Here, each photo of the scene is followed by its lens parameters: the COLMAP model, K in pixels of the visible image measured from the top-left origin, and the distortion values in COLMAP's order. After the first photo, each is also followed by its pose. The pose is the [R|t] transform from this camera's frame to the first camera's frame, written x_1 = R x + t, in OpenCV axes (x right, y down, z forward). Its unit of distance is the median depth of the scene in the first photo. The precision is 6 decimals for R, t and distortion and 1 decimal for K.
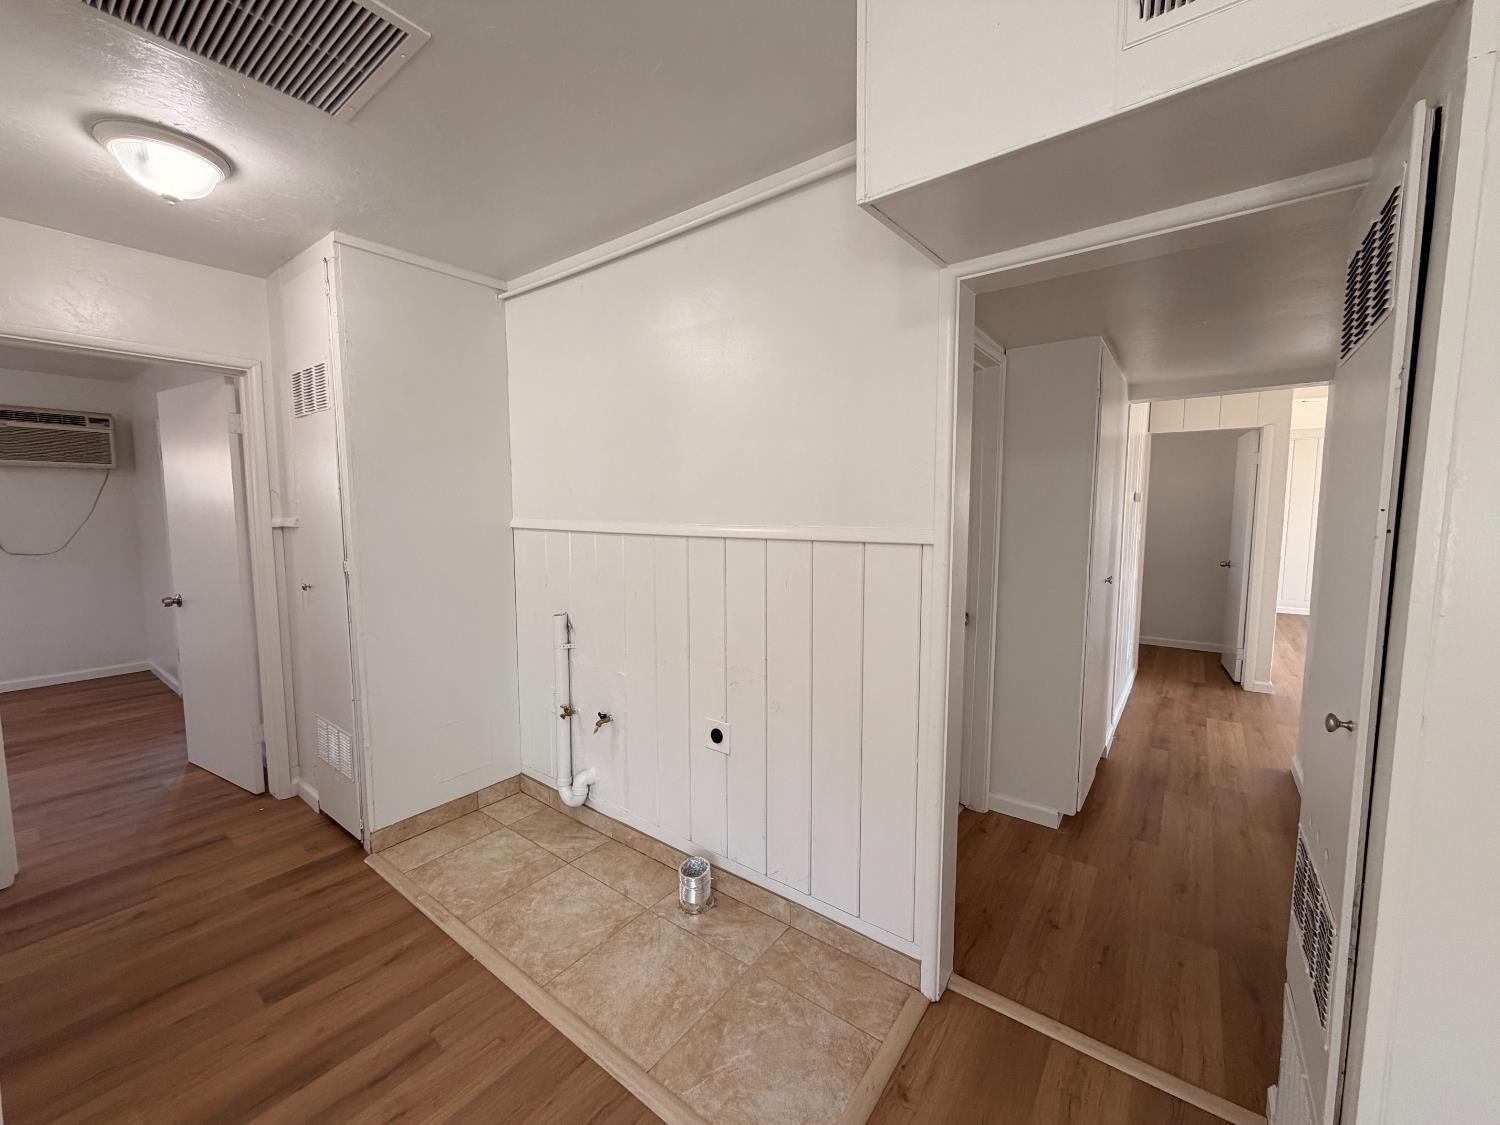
lens RADIAL K [[595.6, 0, 750.0], [0, 595.6, 562.5], [0, 0, 1]] dist [0.002097, 0.000305]
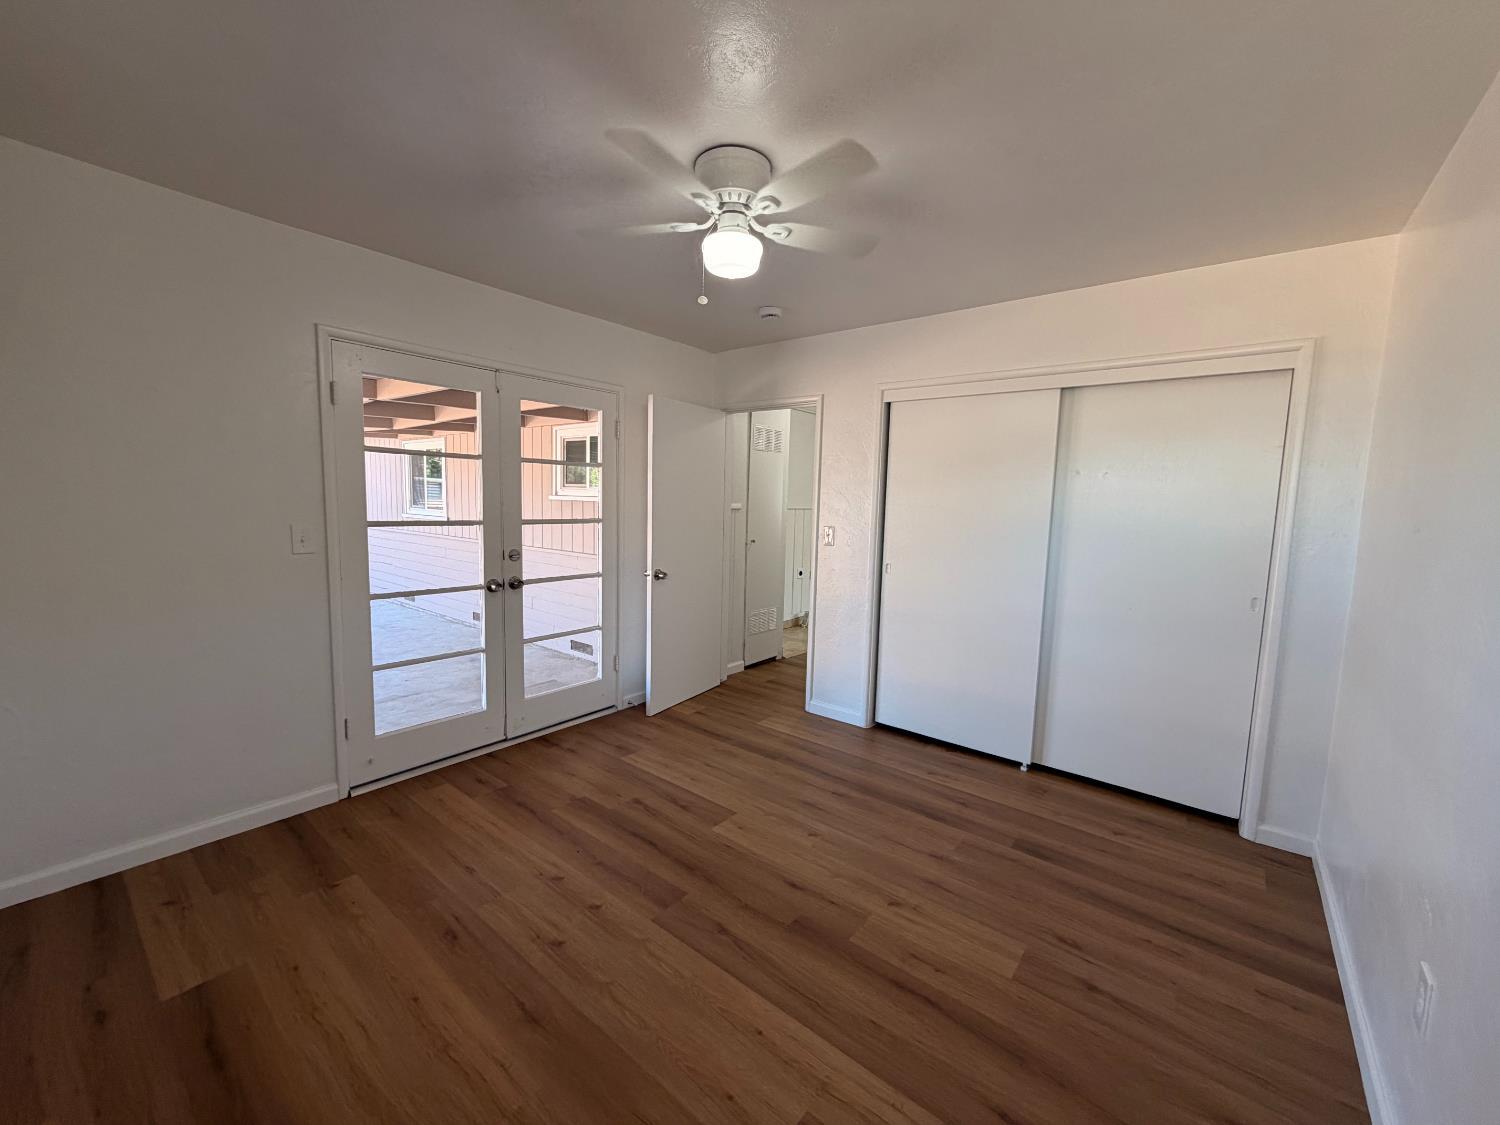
lens RADIAL K [[599.7, 0, 744.9], [0, 599.7, 562.9], [0, 0, 1]] dist [0.000511, 0.000091]
pose [[0.036827, -0.109280, 0.993329, -1.430444], [0.065104, 0.992153, 0.106737, -0.048474], [-0.997199, 0.060739, 0.043653, 0.528179]]
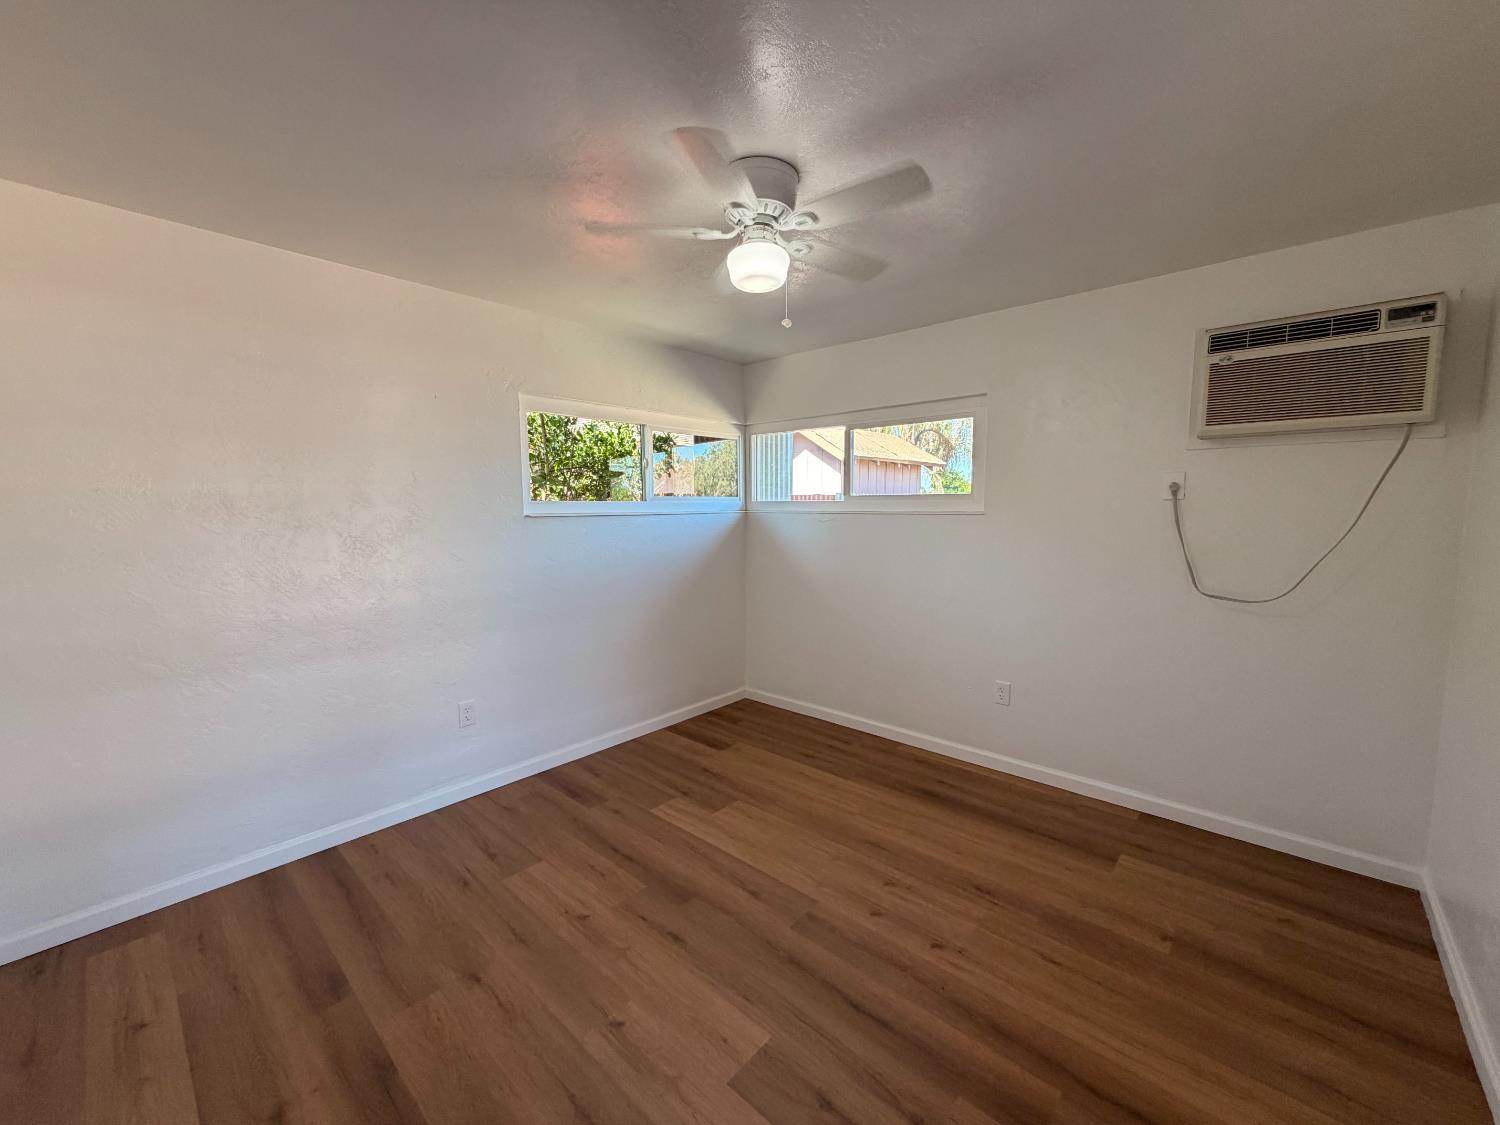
lens RADIAL K [[599.7, 0, 744.9], [0, 599.7, 562.9], [0, 0, 1]] dist [0.000511, 0.000091]
pose [[-0.095112, 0.091085, -0.991291, -0.606370], [-0.087641, 0.991172, 0.099483, -0.060333], [0.991601, 0.096340, -0.086289, 0.585341]]
